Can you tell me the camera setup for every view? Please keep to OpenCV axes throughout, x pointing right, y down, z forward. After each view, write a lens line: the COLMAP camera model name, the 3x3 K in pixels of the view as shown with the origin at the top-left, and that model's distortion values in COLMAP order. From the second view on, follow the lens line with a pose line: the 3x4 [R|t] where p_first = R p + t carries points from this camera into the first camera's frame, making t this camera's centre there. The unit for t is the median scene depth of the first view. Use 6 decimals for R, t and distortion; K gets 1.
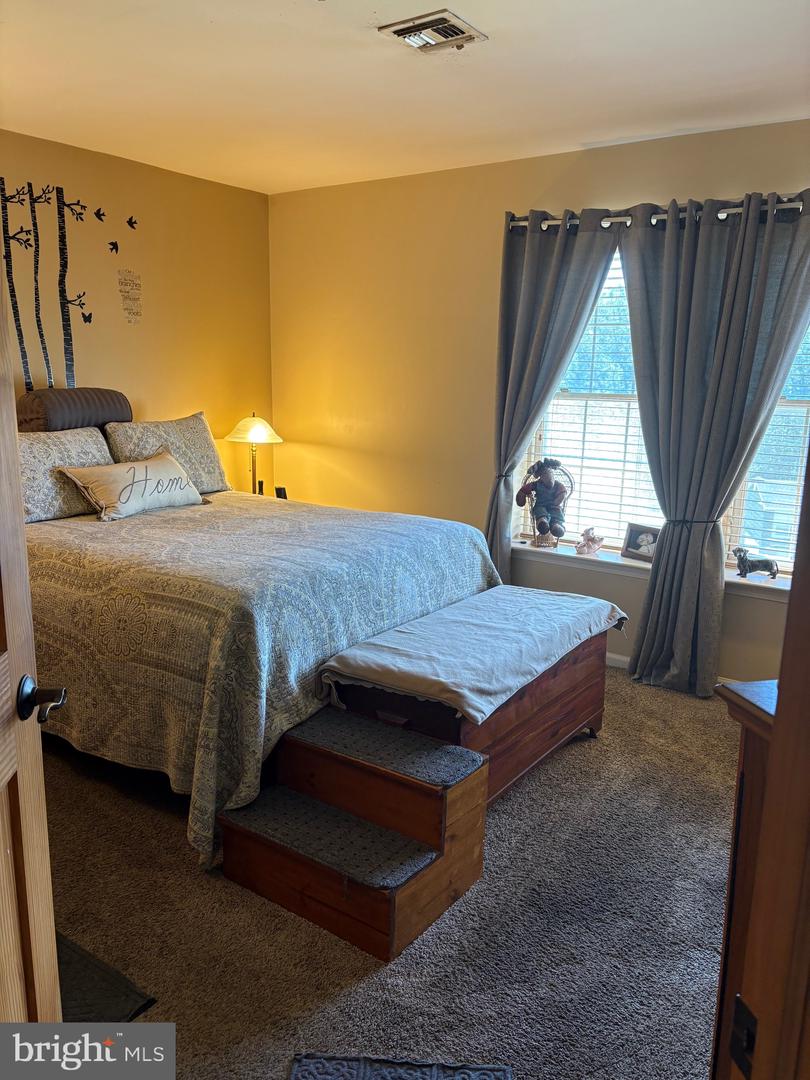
lens RADIAL K [[815.8, 0, 405.3], [0, 815.8, 542.0], [0, 0, 1]] dist [0.043656, -0.055005]
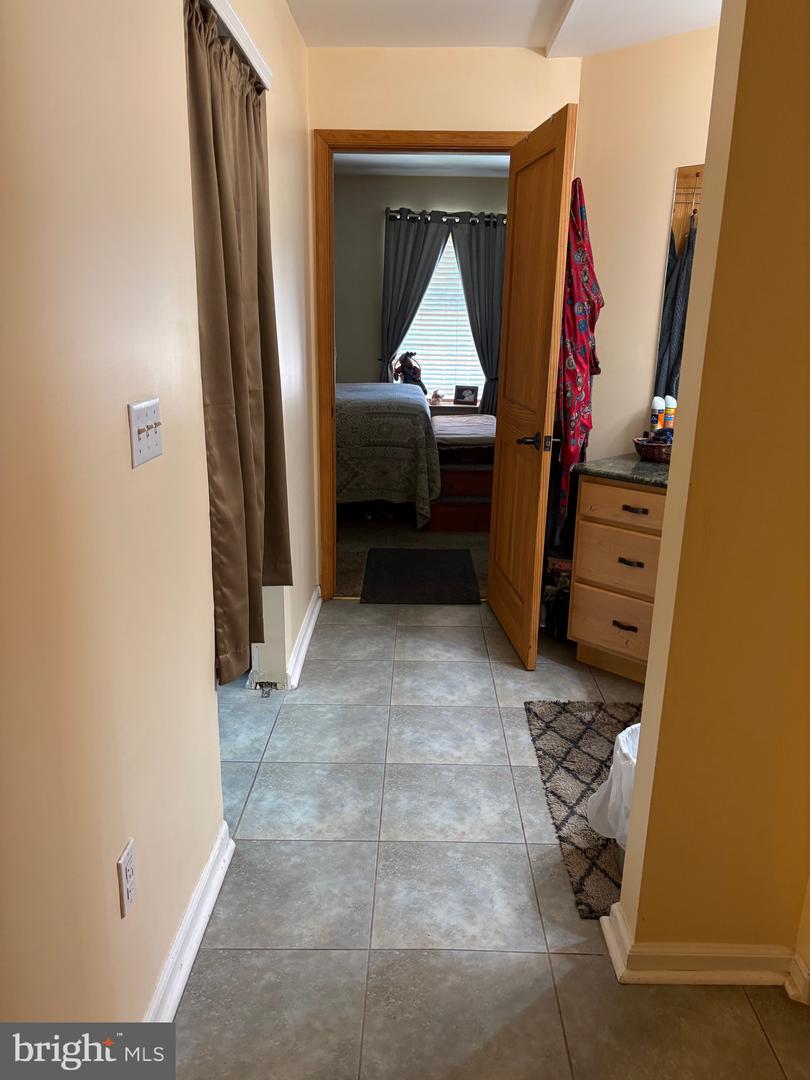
lens RADIAL K [[815.8, 0, 404.3], [0, 815.8, 540.6], [0, 0, 1]] dist [0.043656, -0.055005]
pose [[0.829802, -0.156553, 0.535648, -0.880627], [0.110591, 0.986940, 0.117127, 0.095288], [-0.546990, -0.037955, 0.836279, -0.496570]]
